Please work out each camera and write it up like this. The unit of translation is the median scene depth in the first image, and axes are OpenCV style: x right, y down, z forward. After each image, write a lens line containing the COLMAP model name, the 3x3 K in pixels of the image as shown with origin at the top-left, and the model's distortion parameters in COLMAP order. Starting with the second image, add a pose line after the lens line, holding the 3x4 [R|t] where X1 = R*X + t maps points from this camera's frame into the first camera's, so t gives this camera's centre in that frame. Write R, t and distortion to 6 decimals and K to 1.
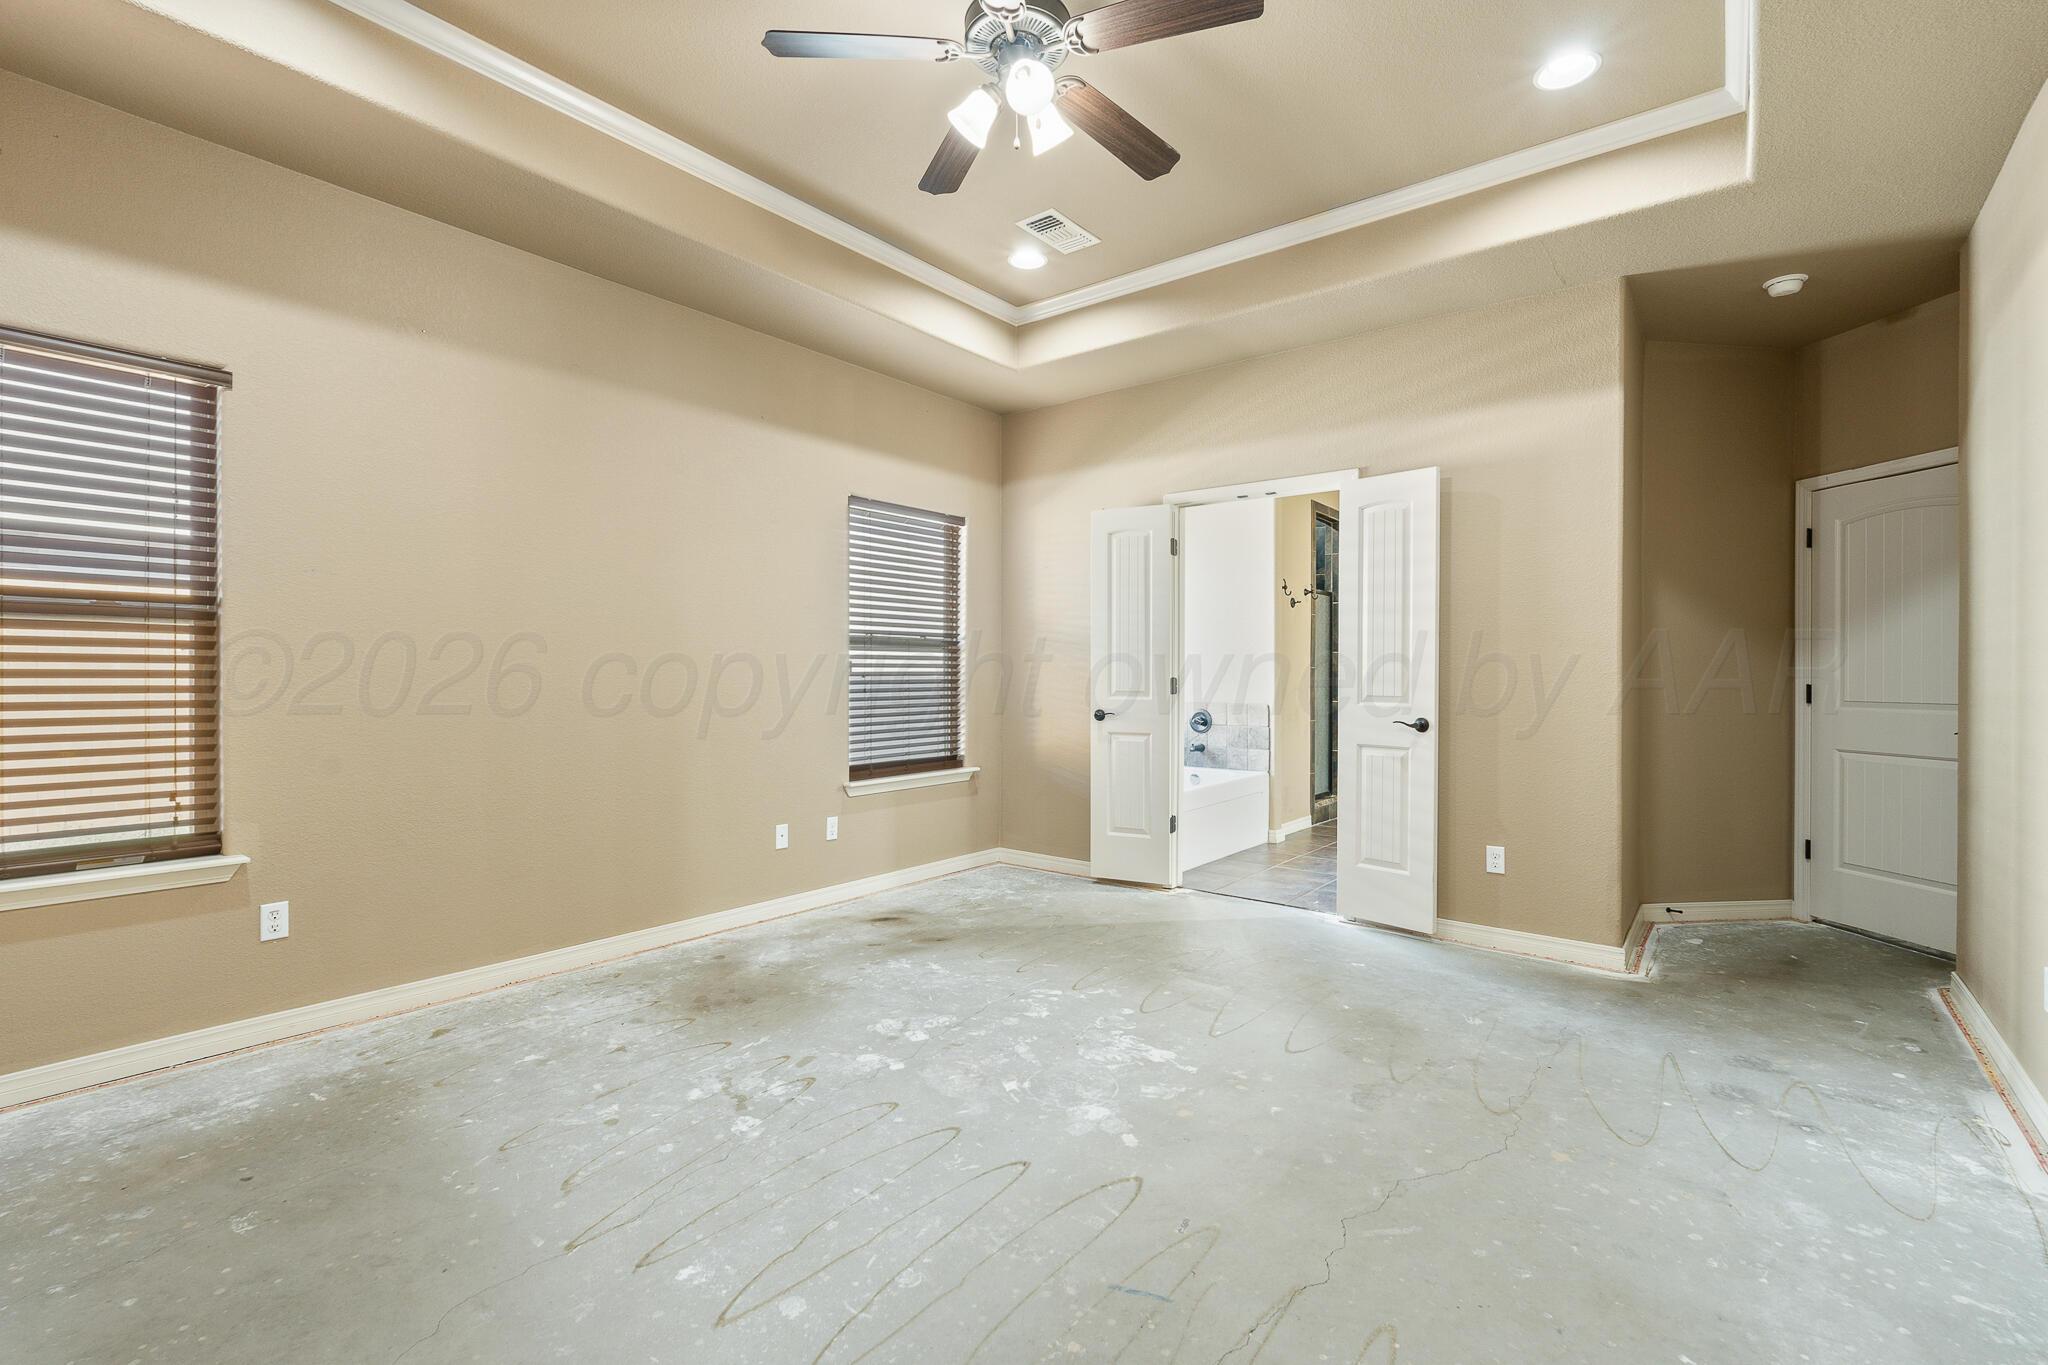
lens RADIAL K [[911.8, 0, 1026.2], [0, 911.8, 673.2], [0, 0, 1]] dist [-0.005174, 0.000601]
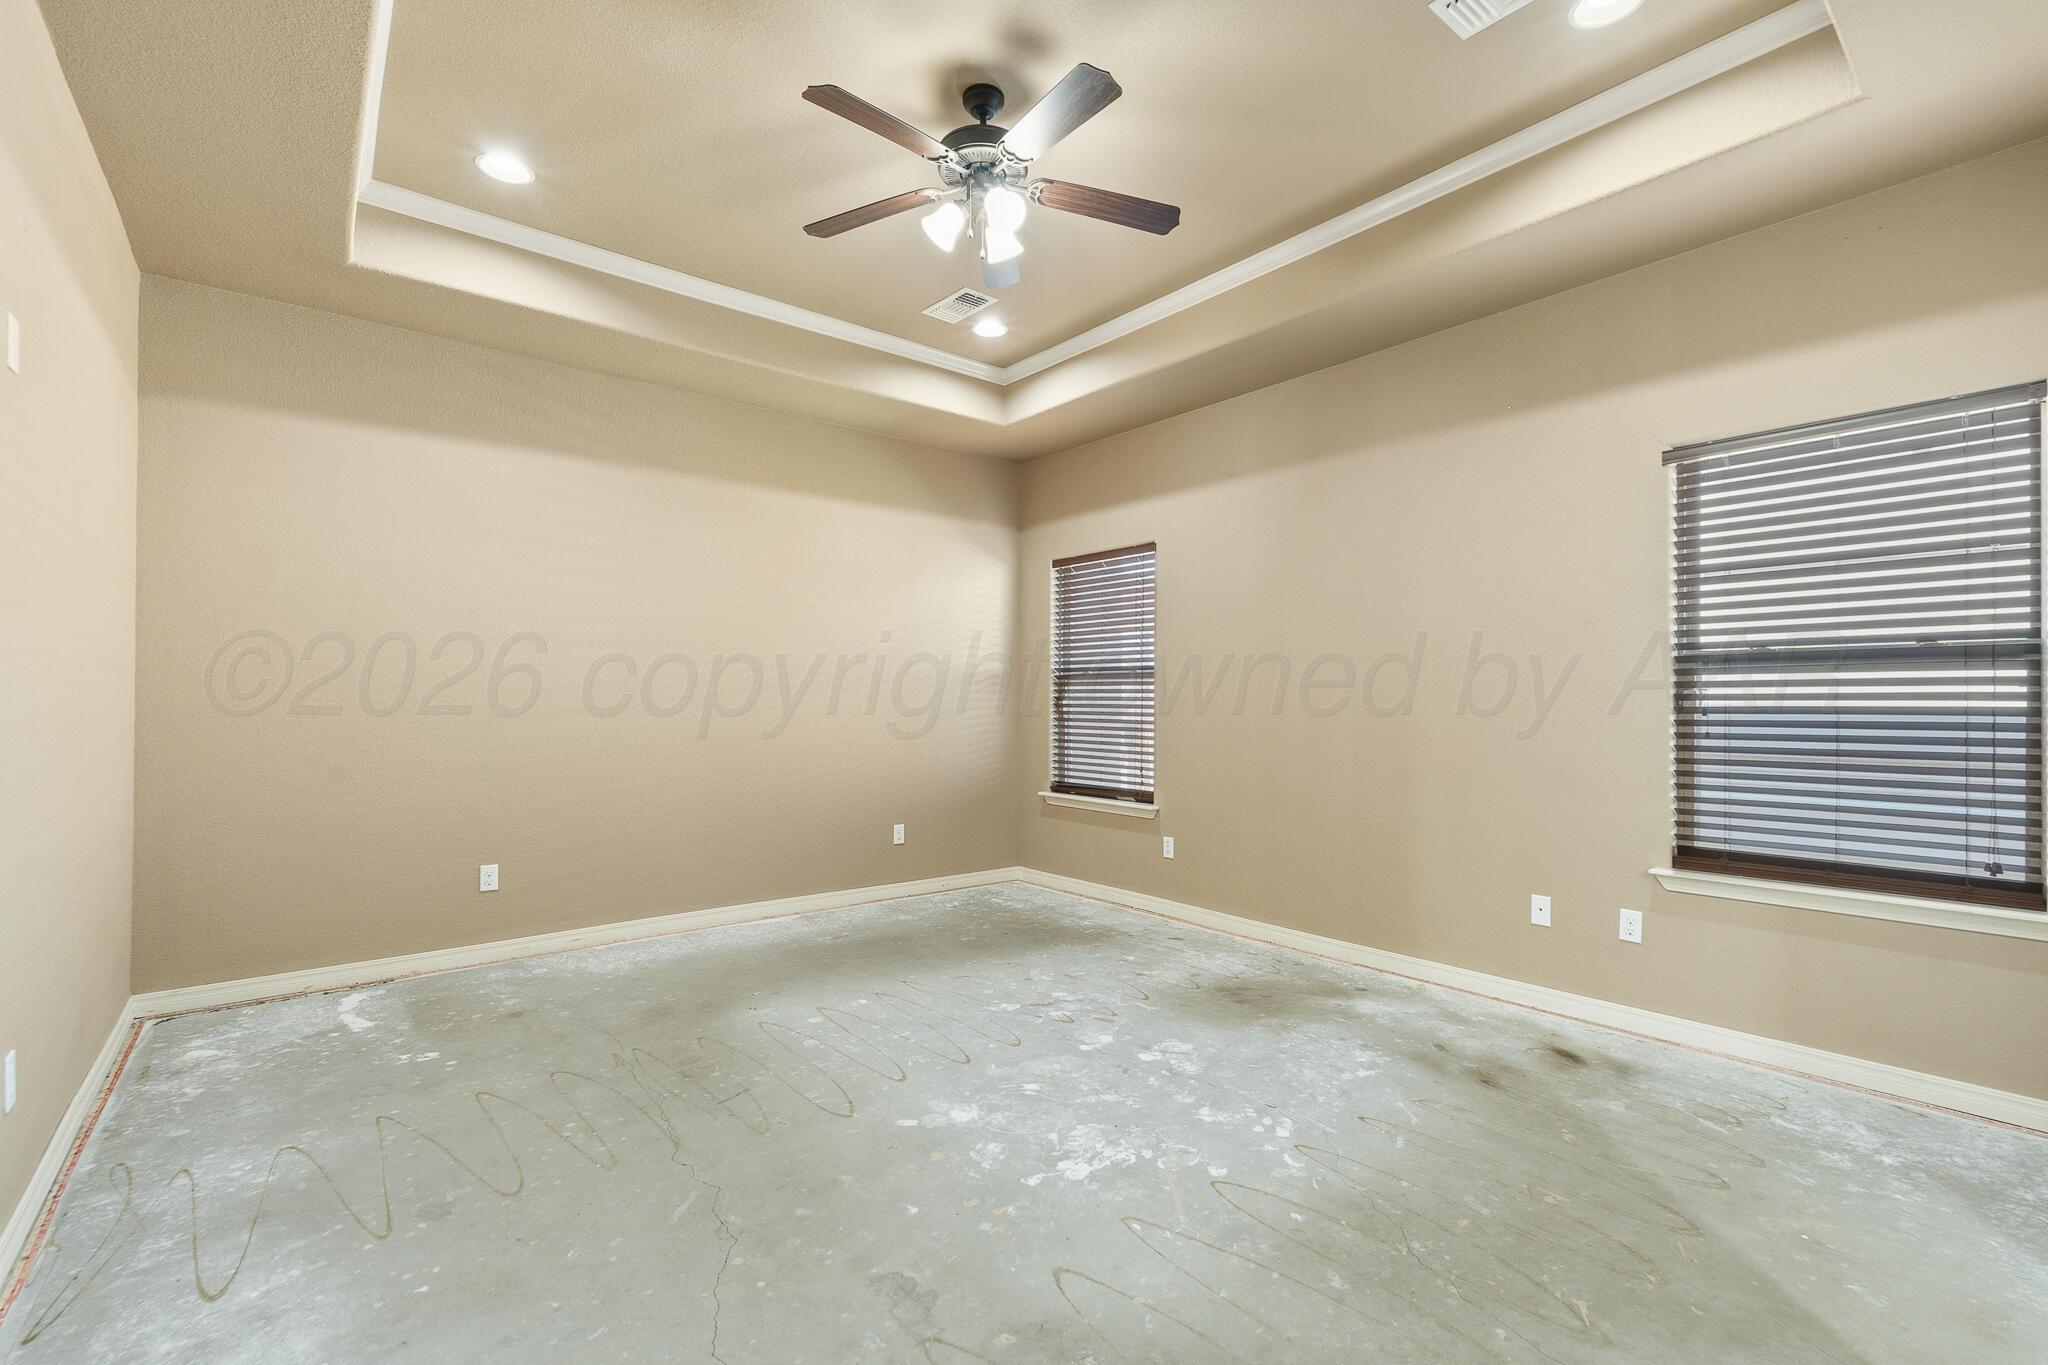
lens RADIAL K [[911.8, 0, 1026.9], [0, 911.8, 697.3], [0, 0, 1]] dist [-0.005174, 0.000601]
pose [[-0.221274, -0.010611, -0.975154, 0.894481], [-0.006851, 0.999933, -0.009326, 0.001493], [0.975188, 0.004618, -0.221332, 1.057445]]
